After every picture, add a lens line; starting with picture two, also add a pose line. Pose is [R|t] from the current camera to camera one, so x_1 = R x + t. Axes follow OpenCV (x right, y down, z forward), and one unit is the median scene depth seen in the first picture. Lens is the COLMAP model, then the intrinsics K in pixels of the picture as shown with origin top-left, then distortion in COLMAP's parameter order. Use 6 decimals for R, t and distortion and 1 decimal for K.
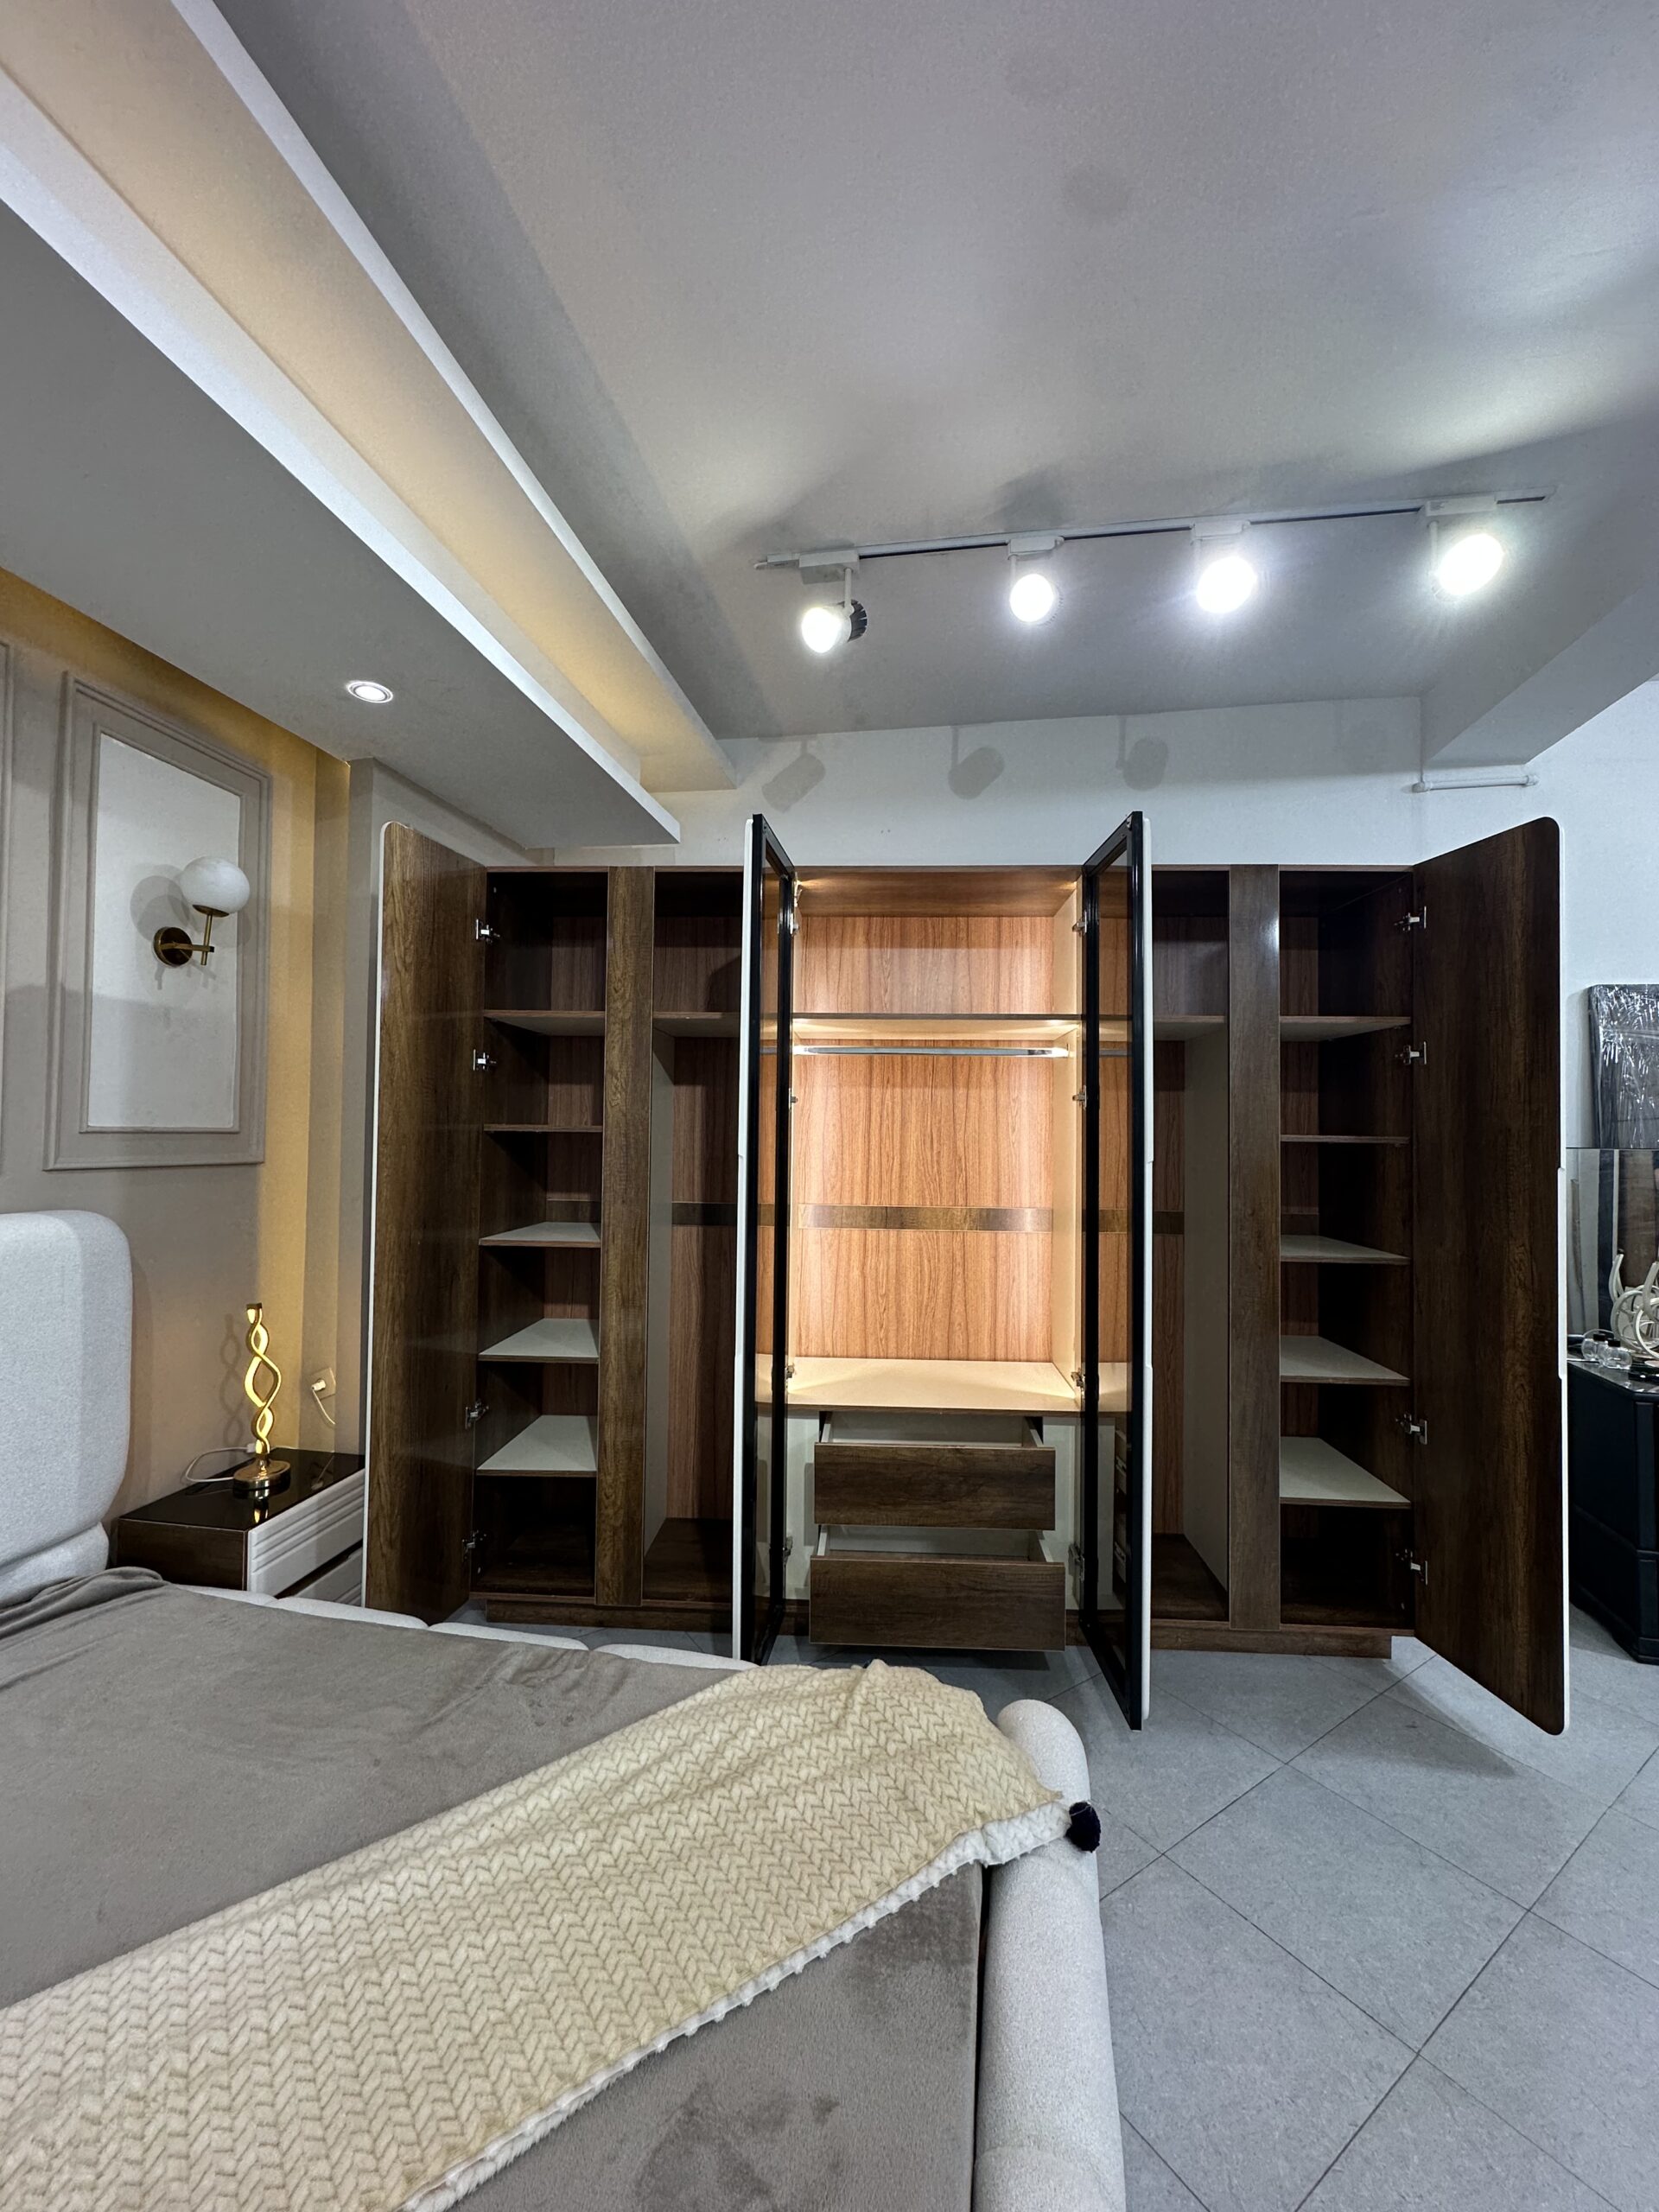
lens RADIAL K [[885.9, 0, 832.9], [0, 885.9, 1105.2], [0, 0, 1]] dist [-0.007056, 0.002903]
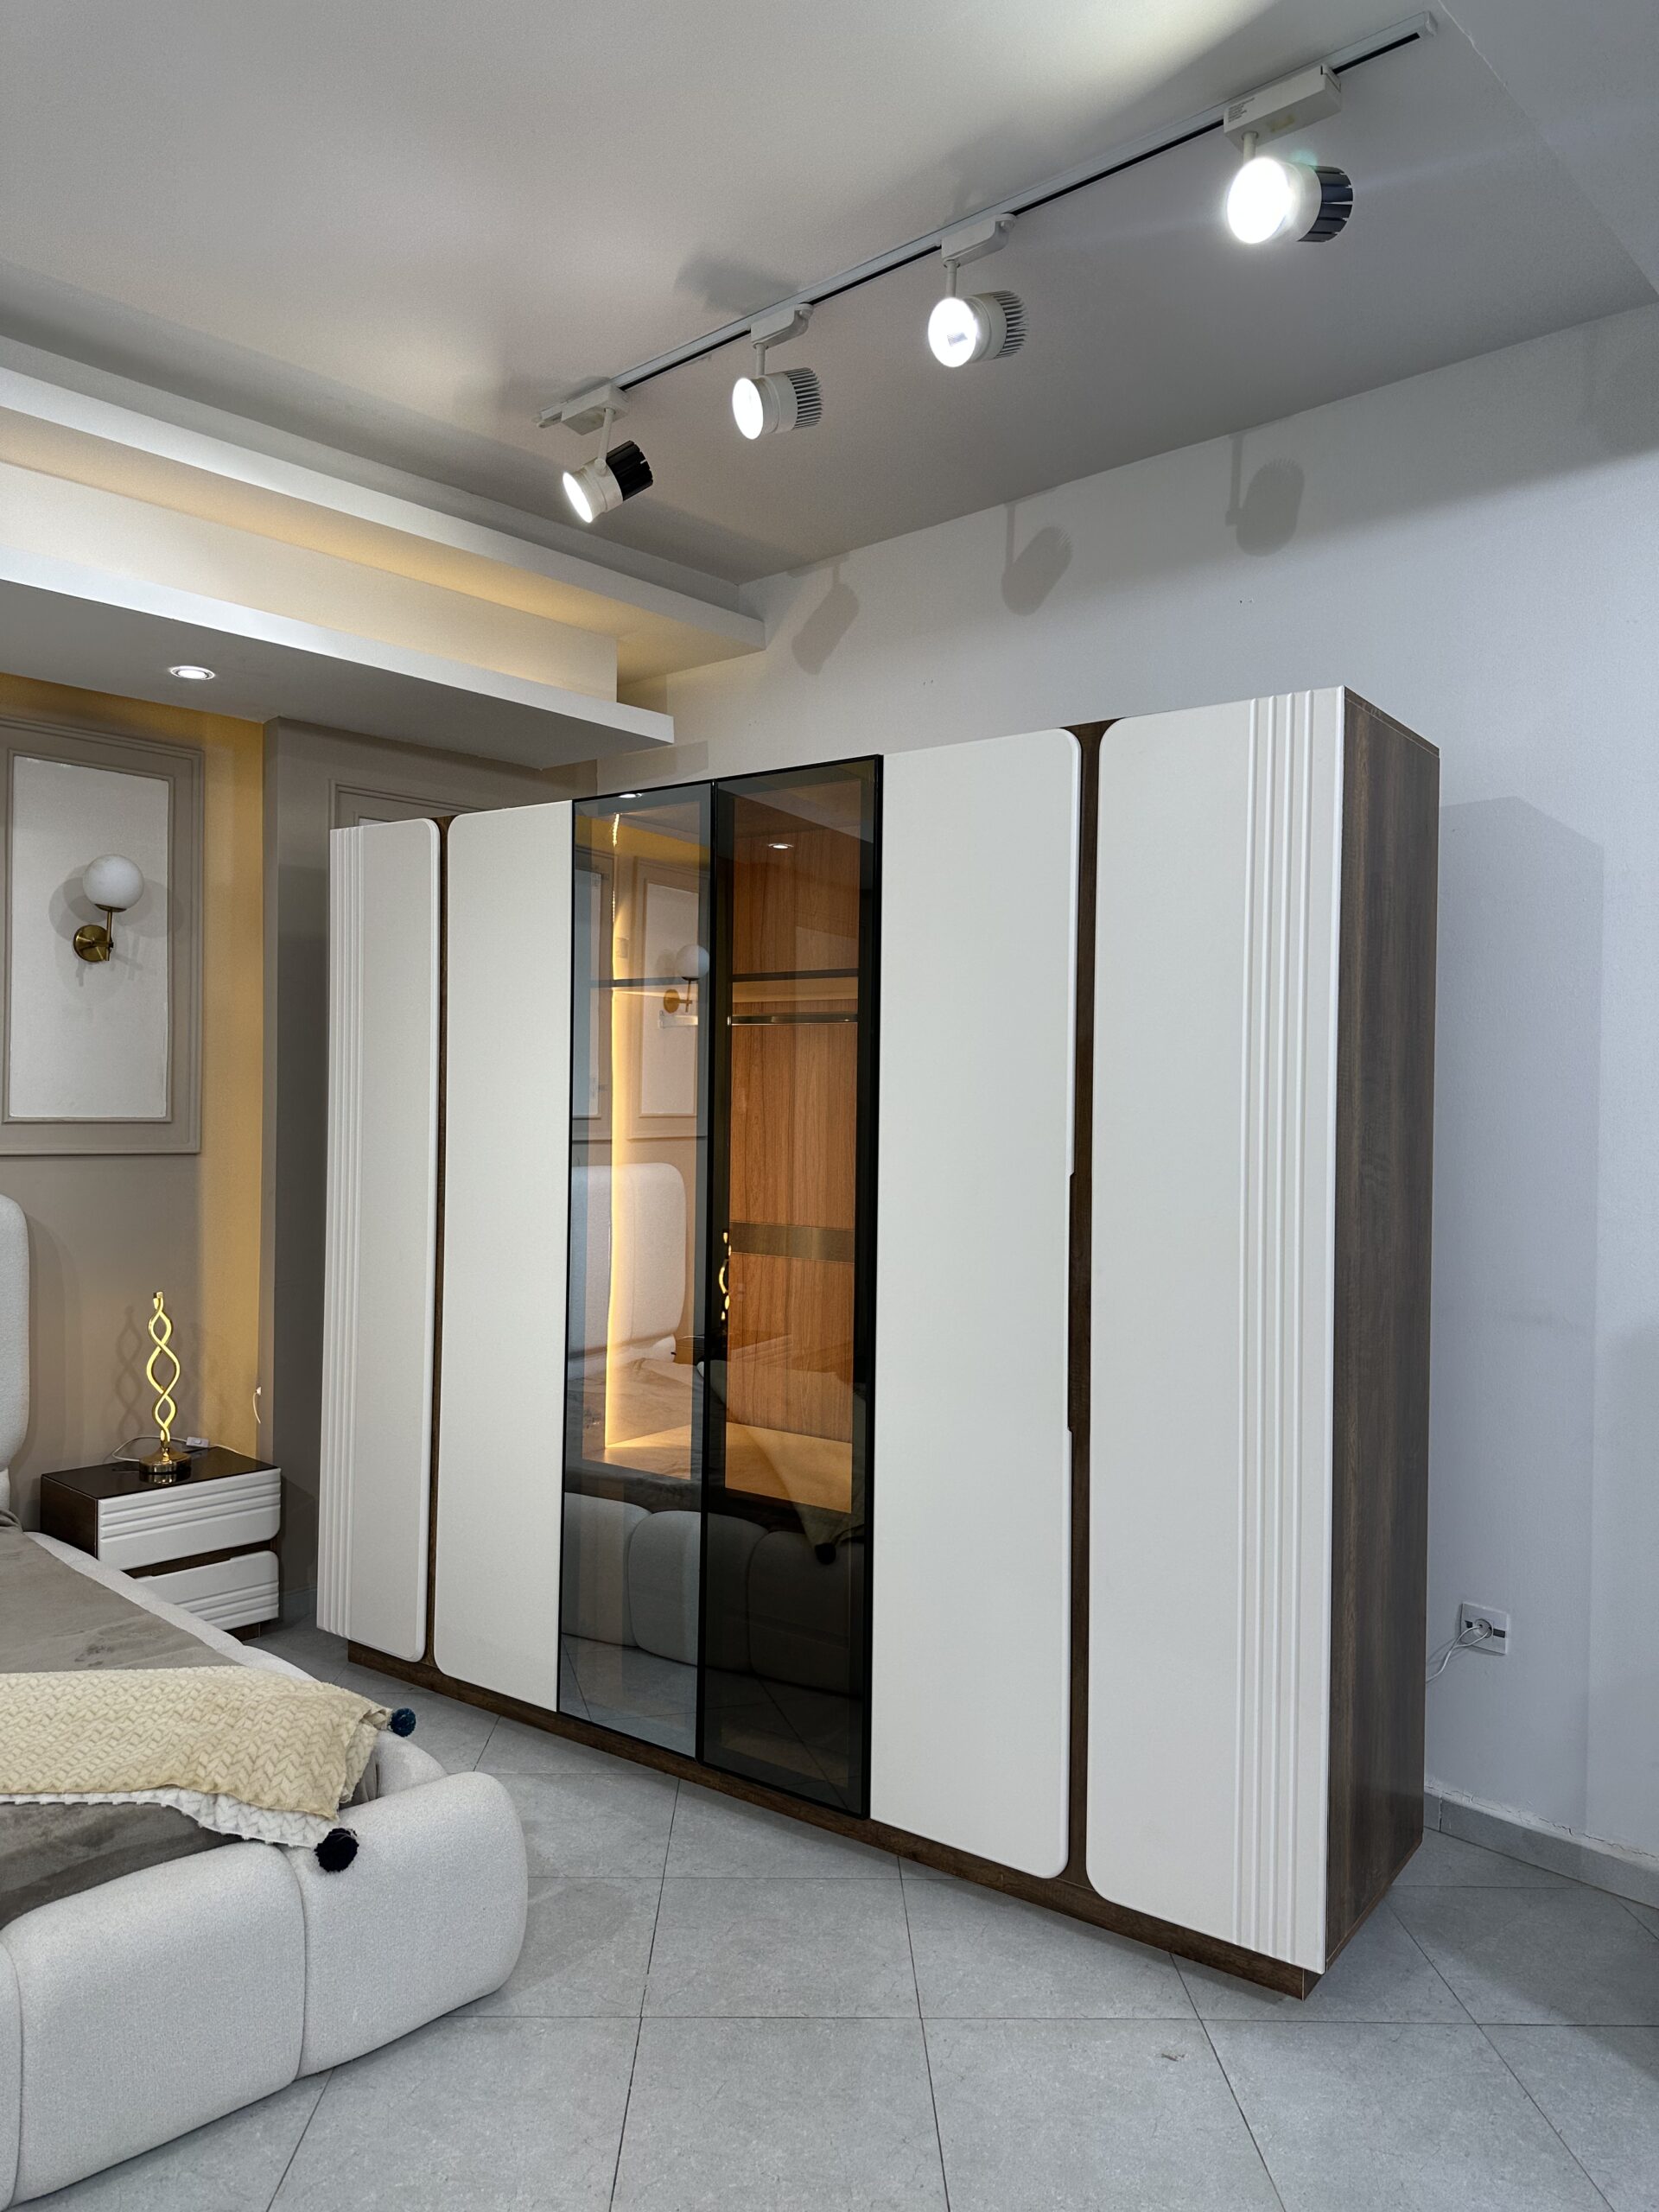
lens RADIAL K [[1572.6, 0, 819.7], [0, 1572.6, 1109.6], [0, 0, 1]] dist [0.057136, -0.044944]
pose [[0.832829, 0.002244, -0.553526, 0.976476], [0.012085, 0.999680, 0.022236, -0.015607], [0.553399, -0.025208, 0.832535, -0.086602]]
